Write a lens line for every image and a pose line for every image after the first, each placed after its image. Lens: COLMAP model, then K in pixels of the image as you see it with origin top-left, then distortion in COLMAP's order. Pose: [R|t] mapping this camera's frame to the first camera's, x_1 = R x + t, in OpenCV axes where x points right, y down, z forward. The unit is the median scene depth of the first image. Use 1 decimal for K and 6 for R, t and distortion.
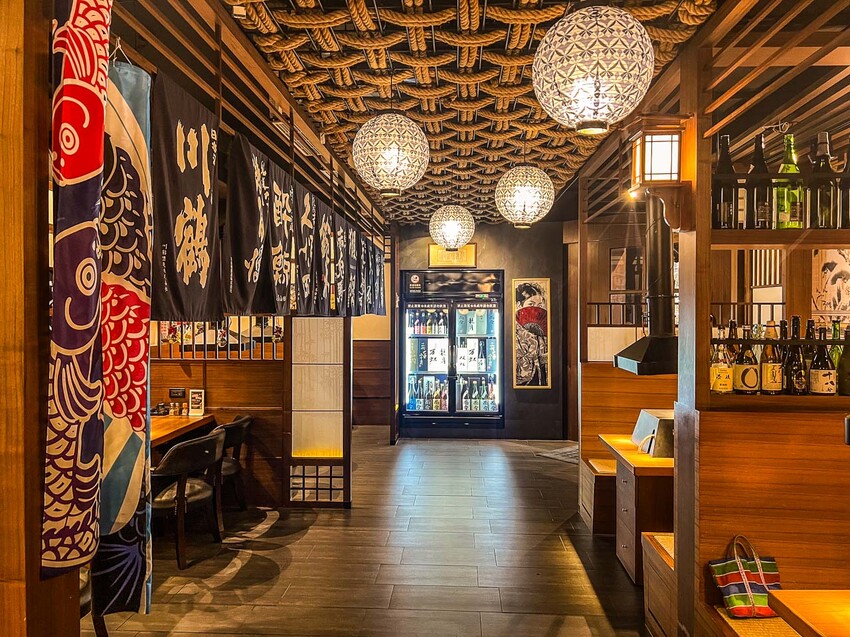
lens RADIAL K [[624.4, 0, 424.1], [0, 624.4, 316.7], [0, 0, 1]] dist [0.014559, -0.001583]
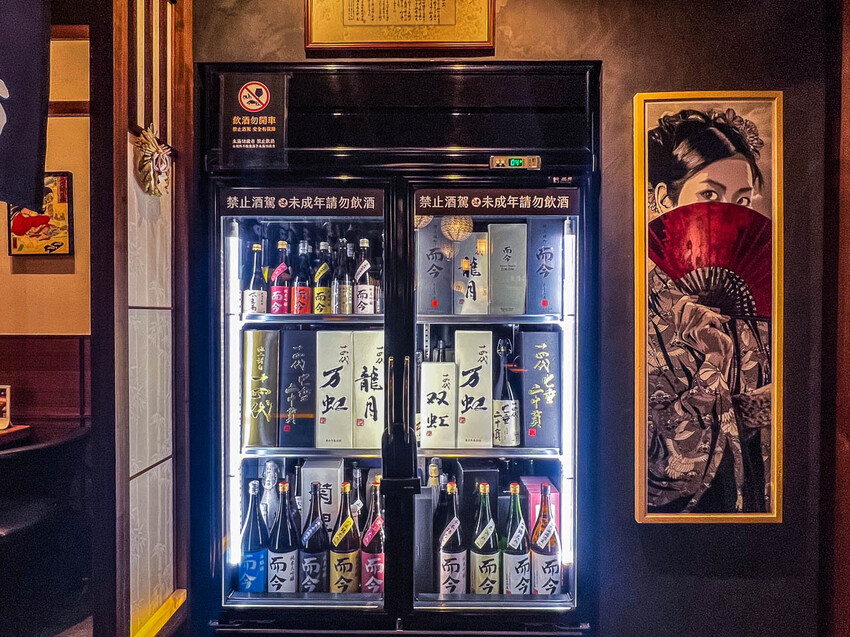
lens RADIAL K [[495.2, 0, 426.3], [0, 495.2, 317.8], [0, 0, 1]] dist [0.003178, 0.000286]
pose [[0.998980, 0.000288, 0.045152, 0.046959], [-0.000119, 0.999993, -0.003749, 0.030913], [-0.045152, 0.003740, 0.998973, 0.794825]]
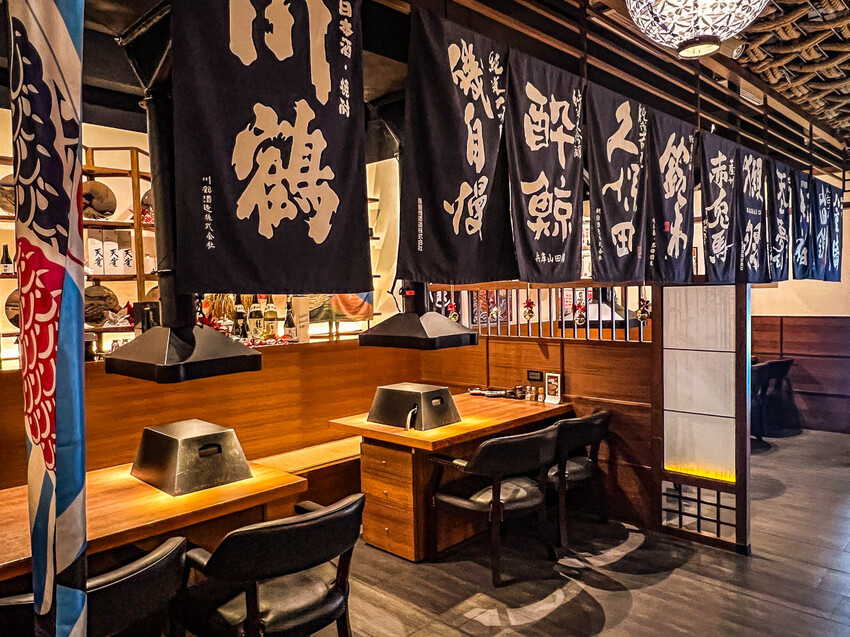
lens RADIAL K [[622.6, 0, 420.3], [0, 622.6, 322.5], [0, 0, 1]] dist [-0.006790, 0.004547]
pose [[0.745177, 0.013398, -0.666732, 0.077758], [0.021281, 0.998811, 0.043856, 0.005312], [0.666527, -0.046869, 0.744006, 0.264387]]
